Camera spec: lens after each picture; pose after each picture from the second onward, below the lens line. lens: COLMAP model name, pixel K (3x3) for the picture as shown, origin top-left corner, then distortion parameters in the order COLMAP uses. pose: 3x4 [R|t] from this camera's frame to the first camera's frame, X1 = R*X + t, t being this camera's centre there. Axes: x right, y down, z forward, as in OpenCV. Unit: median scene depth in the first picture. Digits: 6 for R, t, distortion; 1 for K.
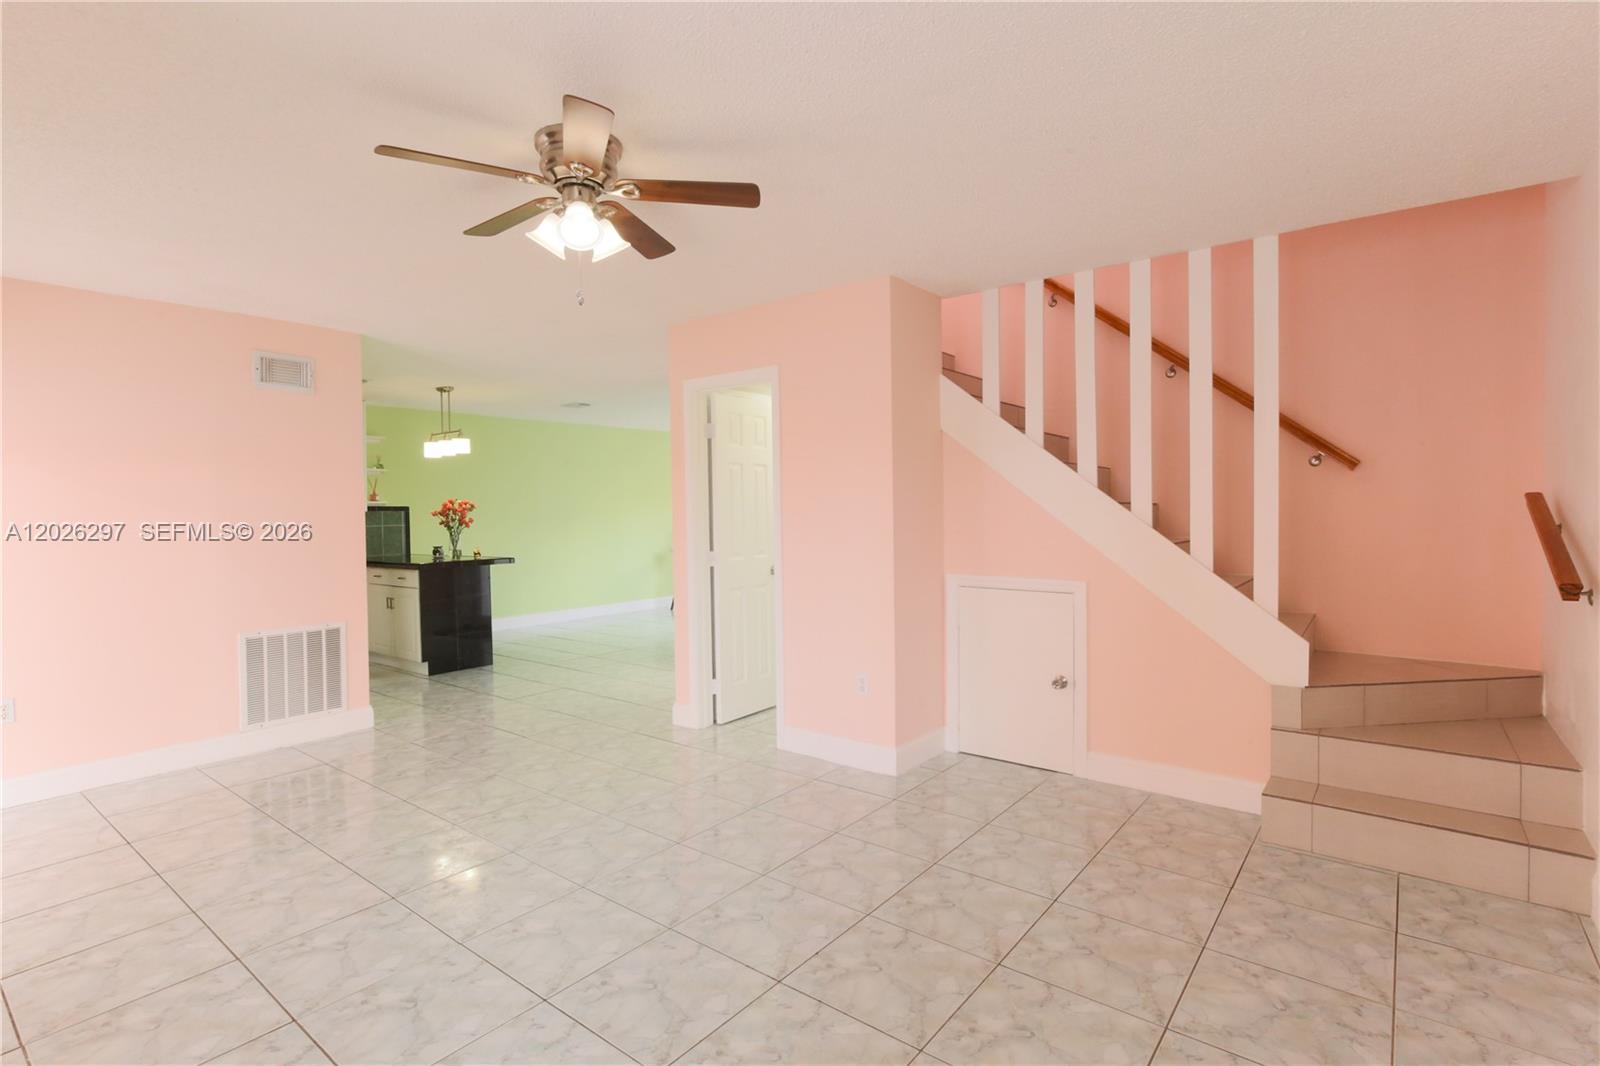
lens RADIAL K [[769.7, 0, 798.2], [0, 769.7, 535.8], [0, 0, 1]] dist [-0.003016, 0.000491]
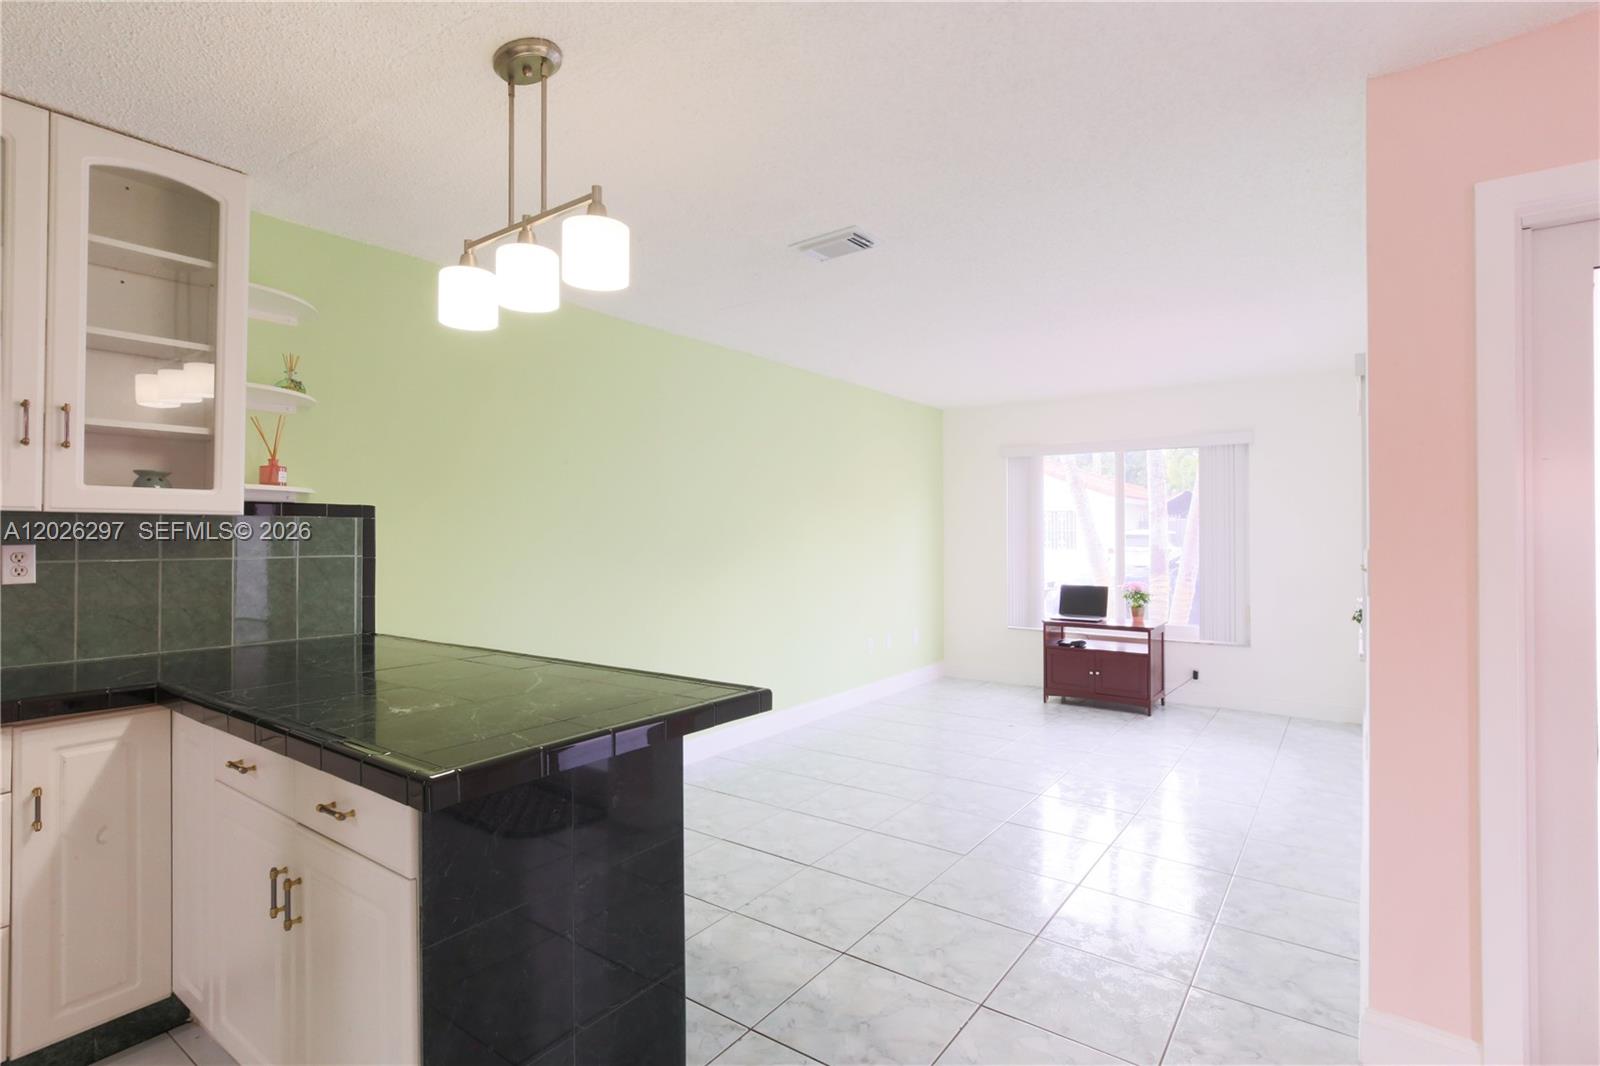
lens RADIAL K [[769.7, 0, 801.4], [0, 769.7, 525.2], [0, 0, 1]] dist [-0.003016, 0.000491]
pose [[0.999078, 0.013363, 0.040798, -0.322510], [-0.011673, 0.999075, -0.041397, -0.015763], [-0.041314, 0.040882, 0.998309, 0.635201]]
